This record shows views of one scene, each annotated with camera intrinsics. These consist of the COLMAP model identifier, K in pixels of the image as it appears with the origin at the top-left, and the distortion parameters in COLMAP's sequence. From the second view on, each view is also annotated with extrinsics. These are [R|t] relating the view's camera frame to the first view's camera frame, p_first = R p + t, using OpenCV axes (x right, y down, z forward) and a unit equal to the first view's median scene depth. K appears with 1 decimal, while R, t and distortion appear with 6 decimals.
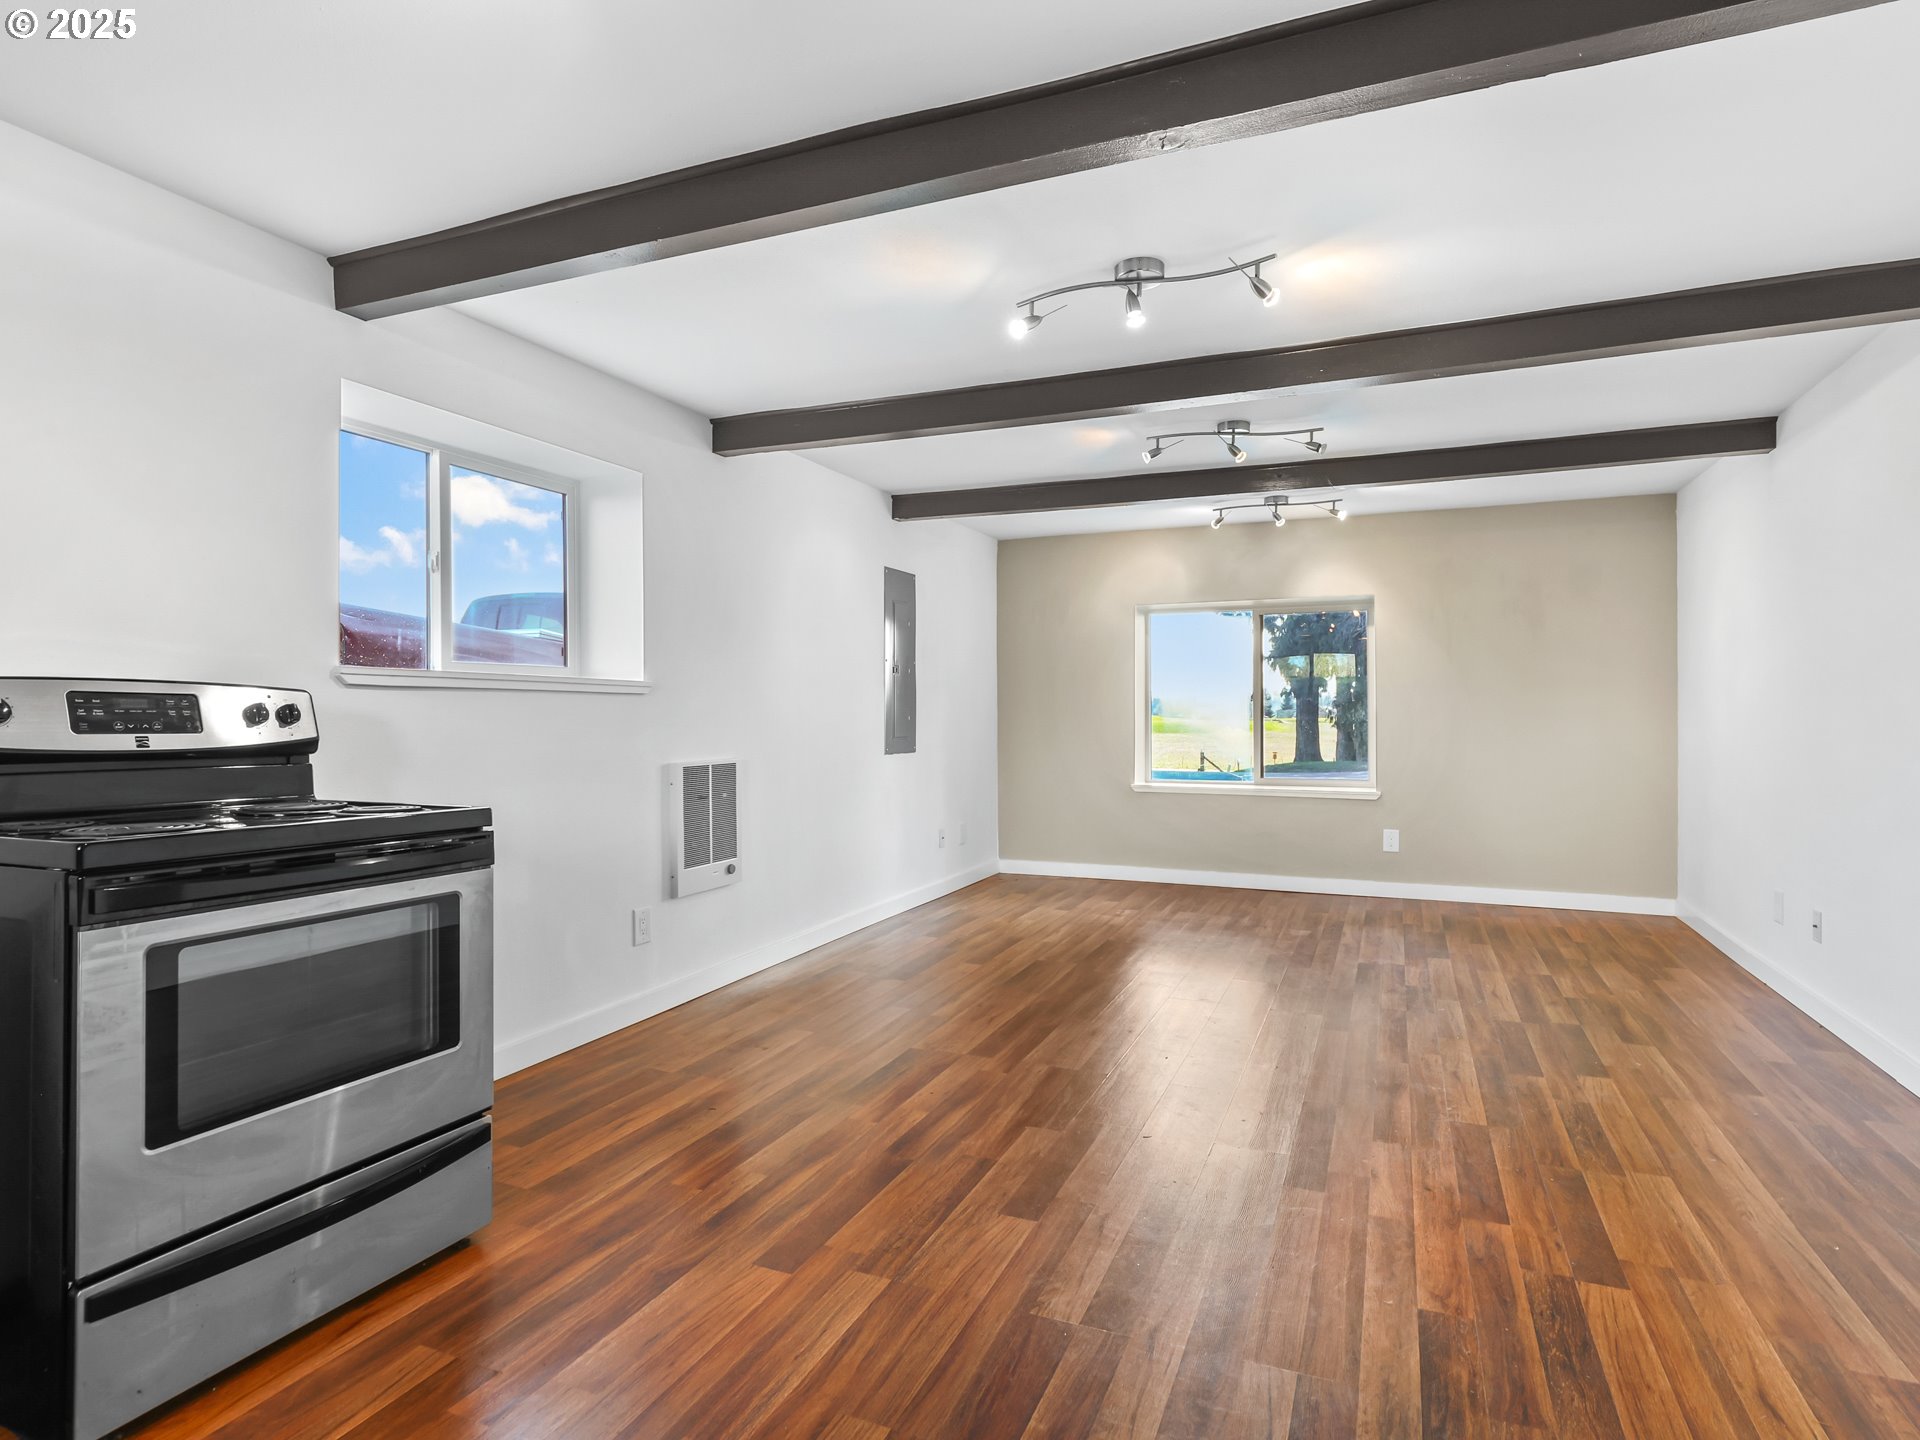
lens RADIAL K [[1029.2, 0, 964.6], [0, 1029.2, 709.1], [0, 0, 1]] dist [-0.006050, -0.000240]
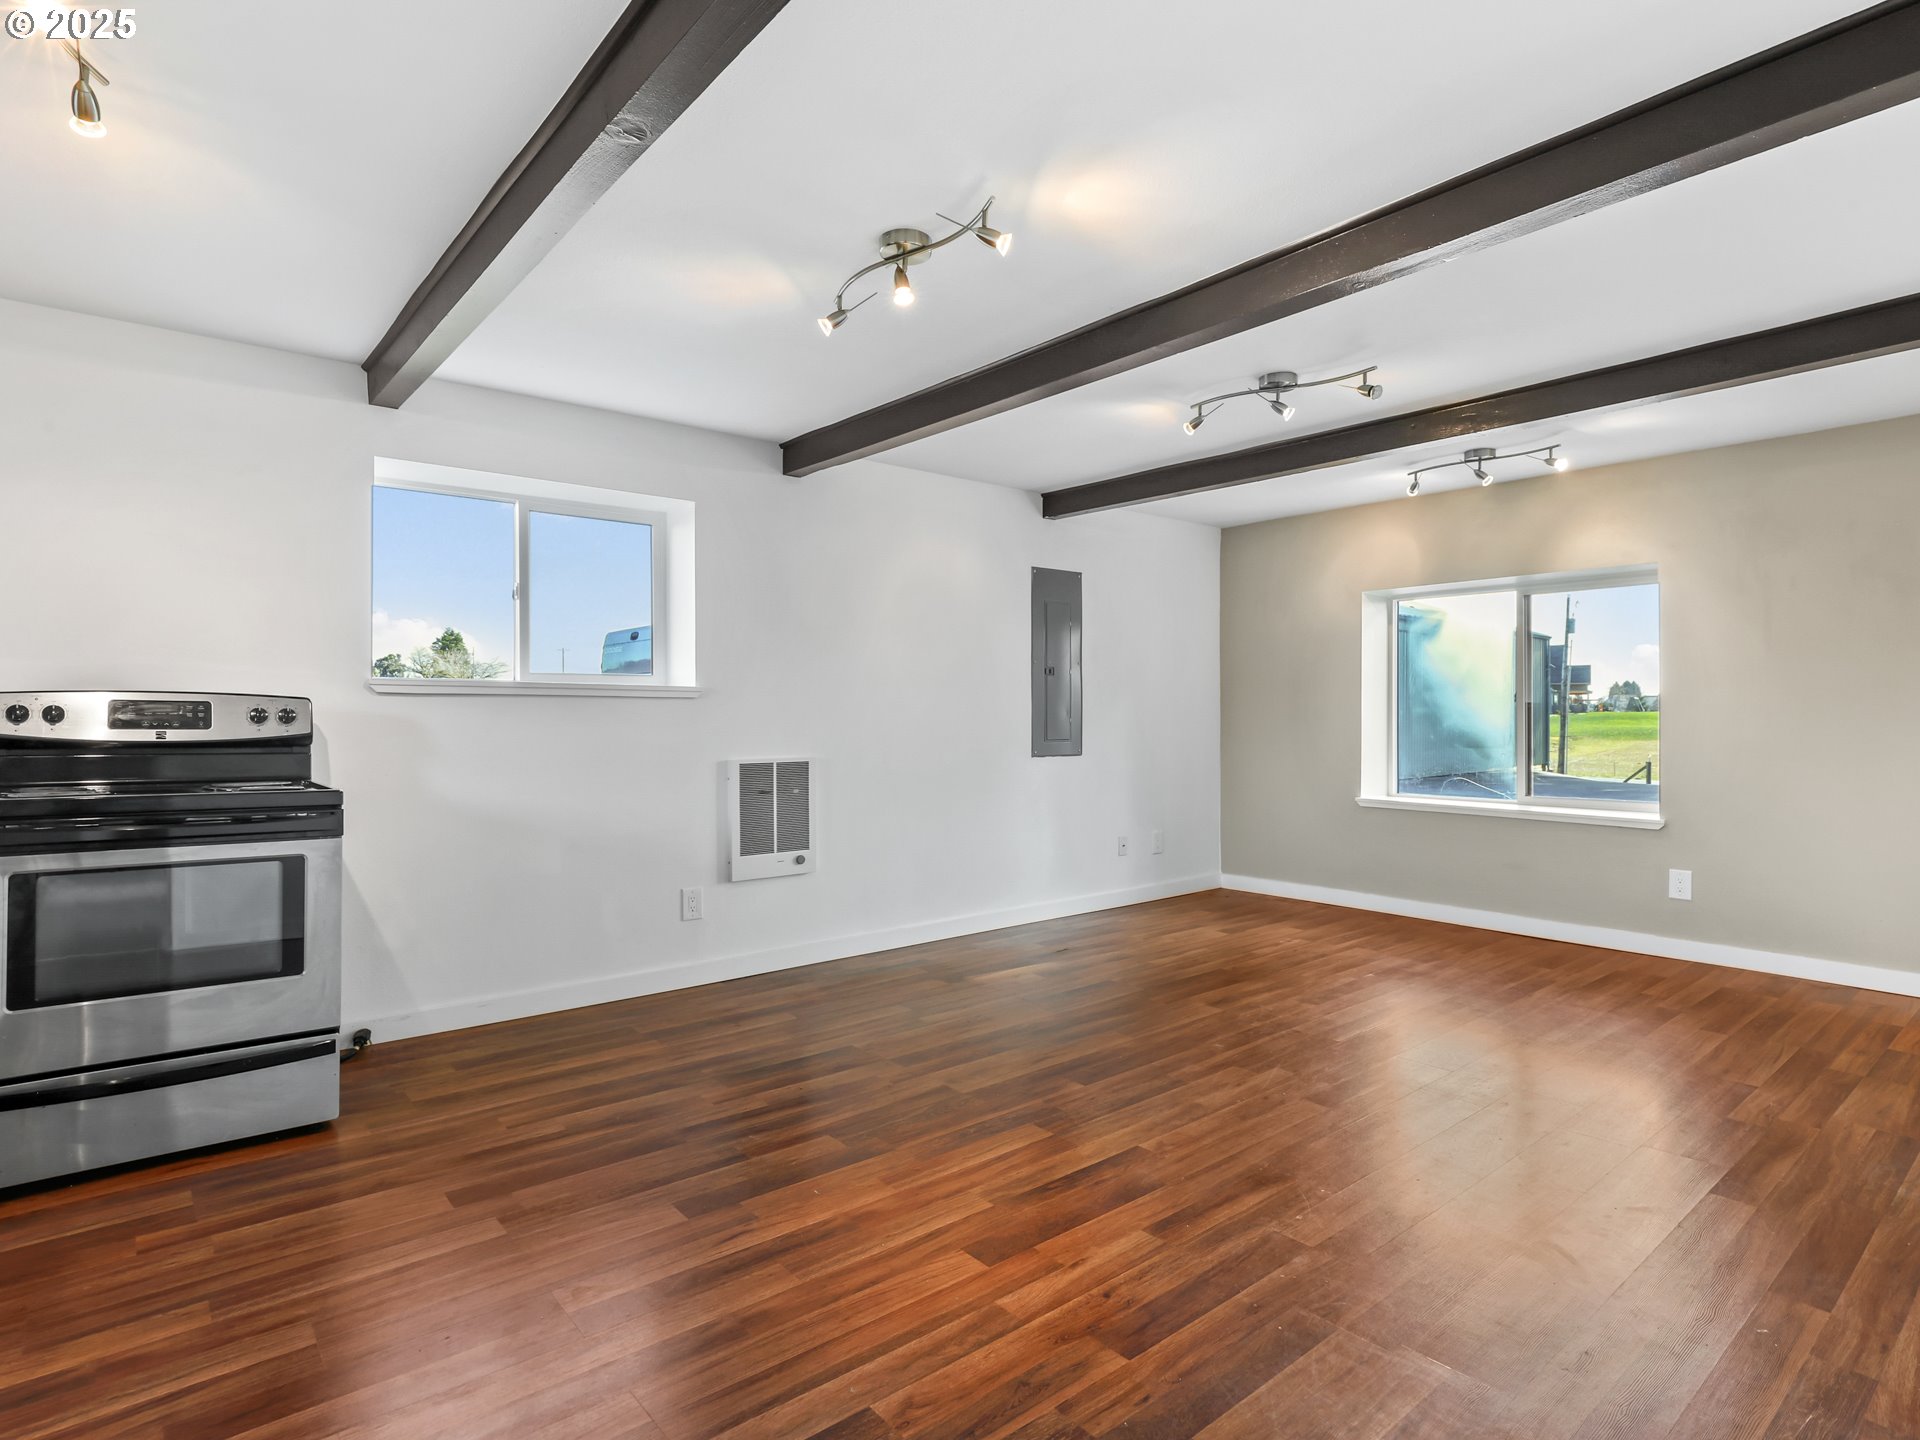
lens RADIAL K [[1022.0, 0, 957.9], [0, 1022.0, 715.4], [0, 0, 1]] dist [-0.012071, 0.000353]
pose [[0.887903, 0.002392, -0.460025, 0.639889], [0.000013, 0.999986, 0.005225, -0.002221], [0.460031, -0.004645, 0.887890, 0.196330]]
